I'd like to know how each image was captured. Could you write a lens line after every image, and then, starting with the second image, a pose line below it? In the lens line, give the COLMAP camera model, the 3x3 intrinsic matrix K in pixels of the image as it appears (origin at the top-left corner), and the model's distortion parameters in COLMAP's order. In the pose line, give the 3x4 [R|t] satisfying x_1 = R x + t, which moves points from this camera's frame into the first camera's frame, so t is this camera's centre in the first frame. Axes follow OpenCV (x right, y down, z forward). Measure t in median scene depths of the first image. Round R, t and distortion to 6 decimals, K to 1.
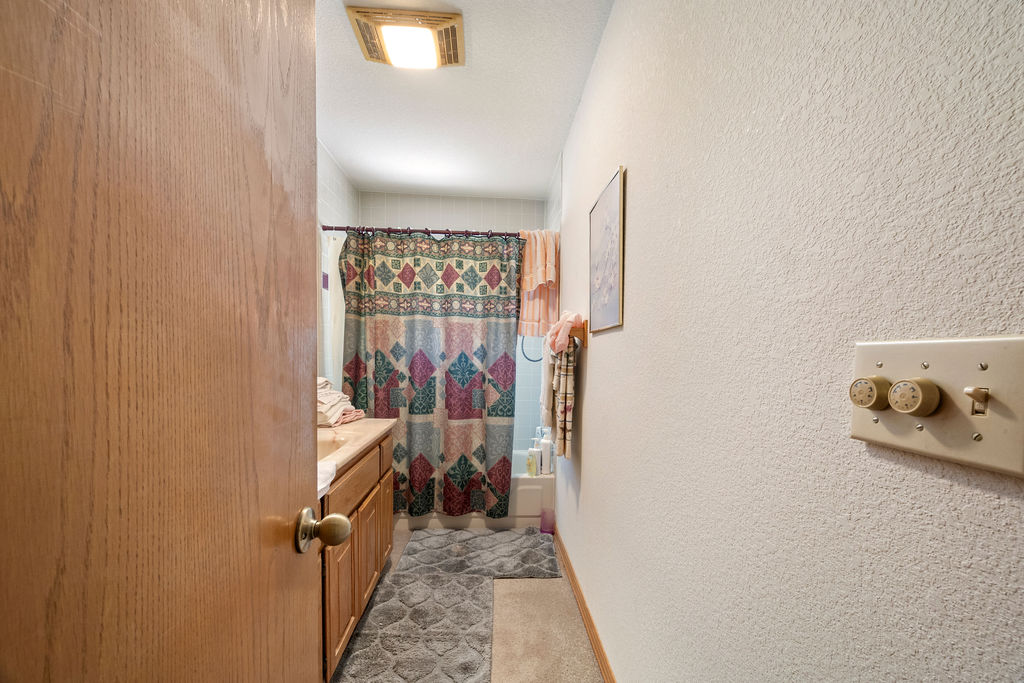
lens RADIAL K [[386.2, 0, 514.3], [0, 386.2, 364.1], [0, 0, 1]] dist [-0.001609, -0.000107]
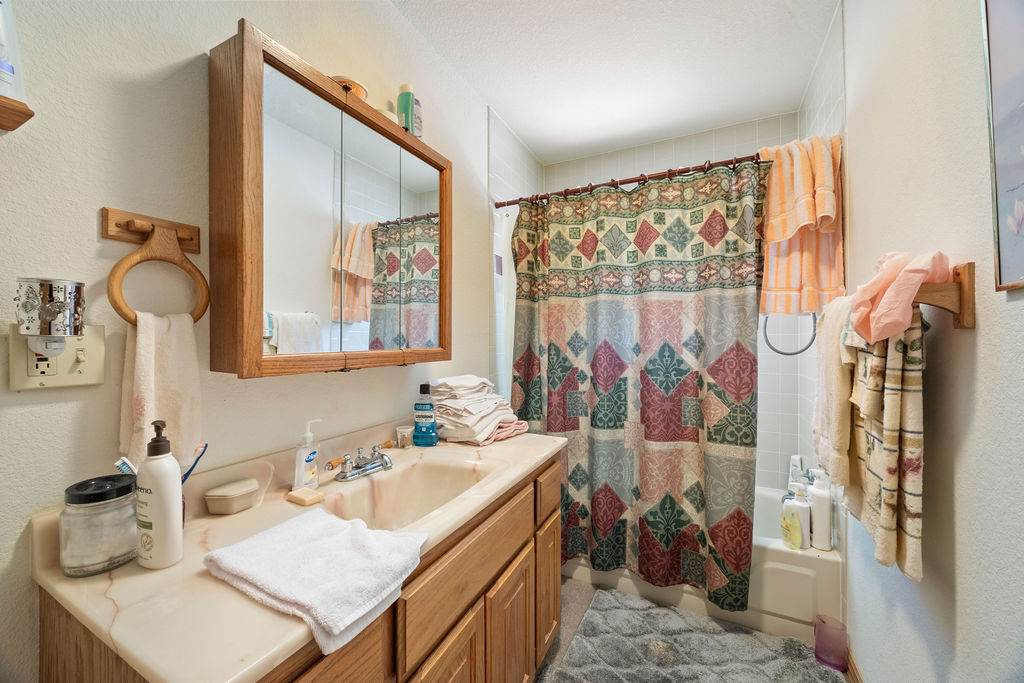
lens RADIAL K [[386.2, 0, 511.5], [0, 386.2, 346.4], [0, 0, 1]] dist [-0.001609, -0.000107]
pose [[0.862084, -0.015246, -0.506536, -0.022614], [0.005373, 0.999766, -0.020947, -0.011871], [0.506737, 0.015337, 0.861964, 0.270698]]
